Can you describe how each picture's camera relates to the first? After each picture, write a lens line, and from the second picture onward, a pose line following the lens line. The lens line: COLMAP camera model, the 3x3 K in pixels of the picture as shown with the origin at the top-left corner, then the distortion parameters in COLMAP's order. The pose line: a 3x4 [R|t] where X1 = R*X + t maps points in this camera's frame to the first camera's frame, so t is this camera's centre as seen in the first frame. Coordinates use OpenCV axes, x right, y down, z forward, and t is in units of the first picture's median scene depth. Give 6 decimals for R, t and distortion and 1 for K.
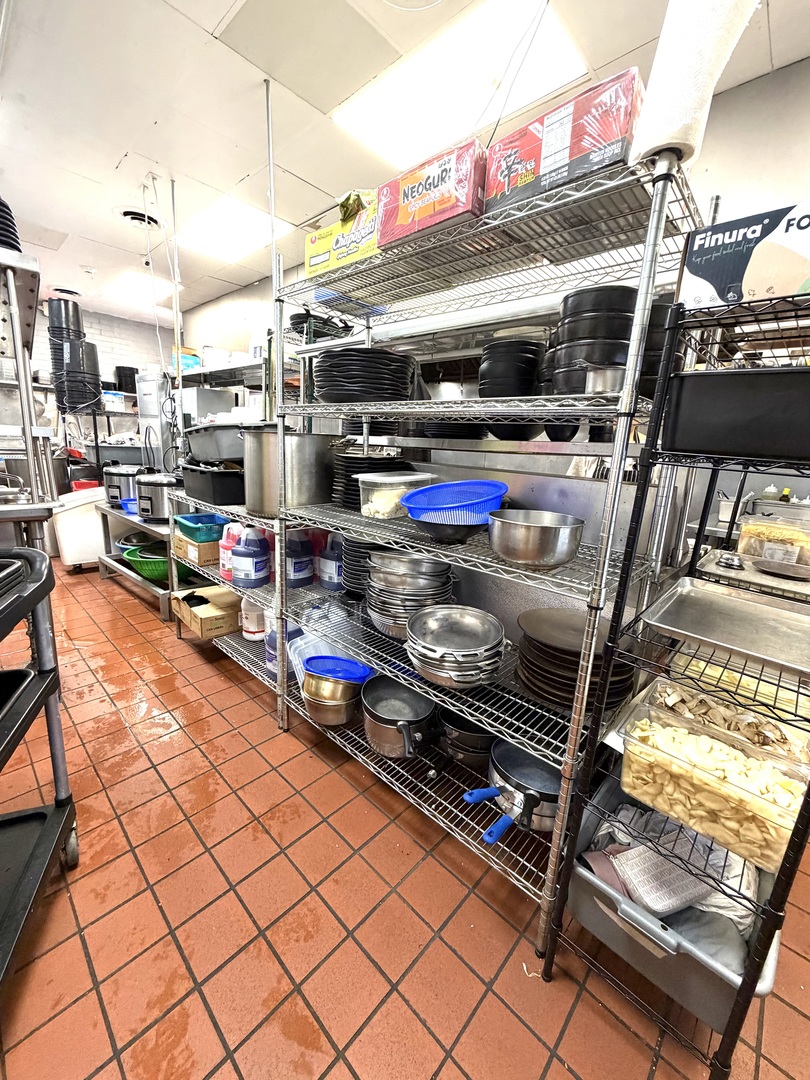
lens RADIAL K [[430.6, 0, 407.3], [0, 430.6, 539.3], [0, 0, 1]] dist [-0.001852, 0.000330]
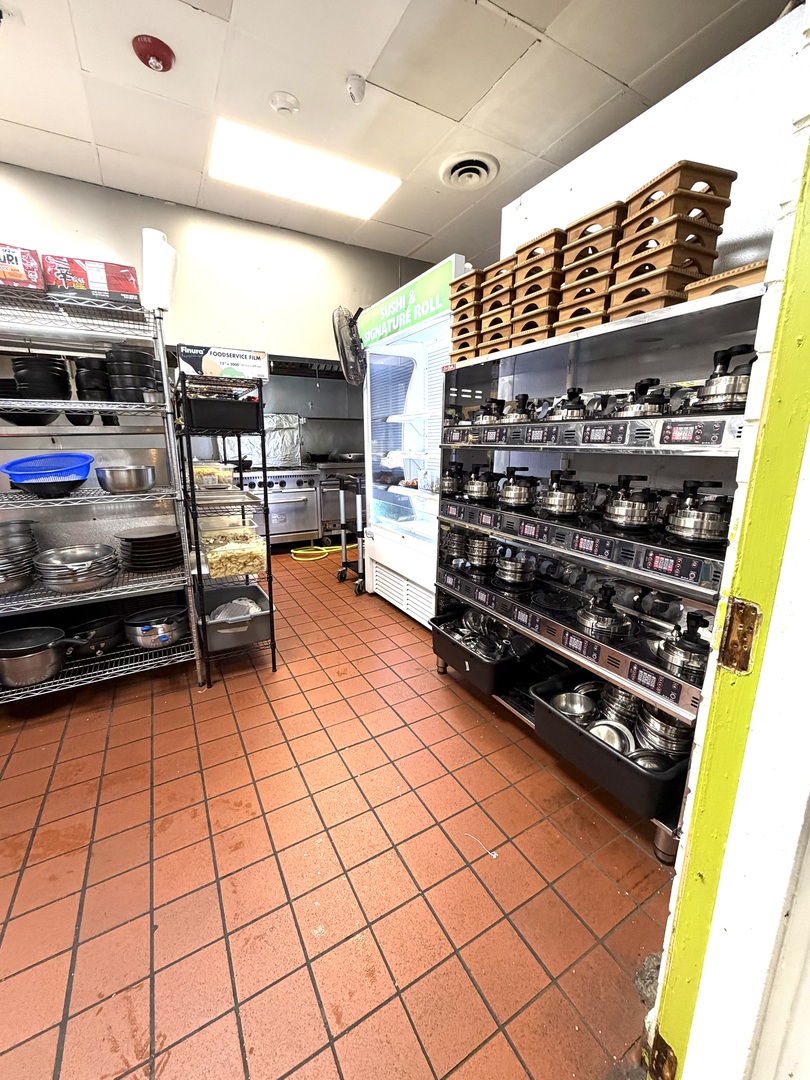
lens RADIAL K [[430.6, 0, 404.2], [0, 430.6, 534.4], [0, 0, 1]] dist [-0.001852, 0.000330]
pose [[0.295320, -0.252634, 0.921391, -1.386714], [0.226967, 0.955348, 0.189198, 0.178331], [-0.928047, 0.153251, 0.339473, -0.840014]]
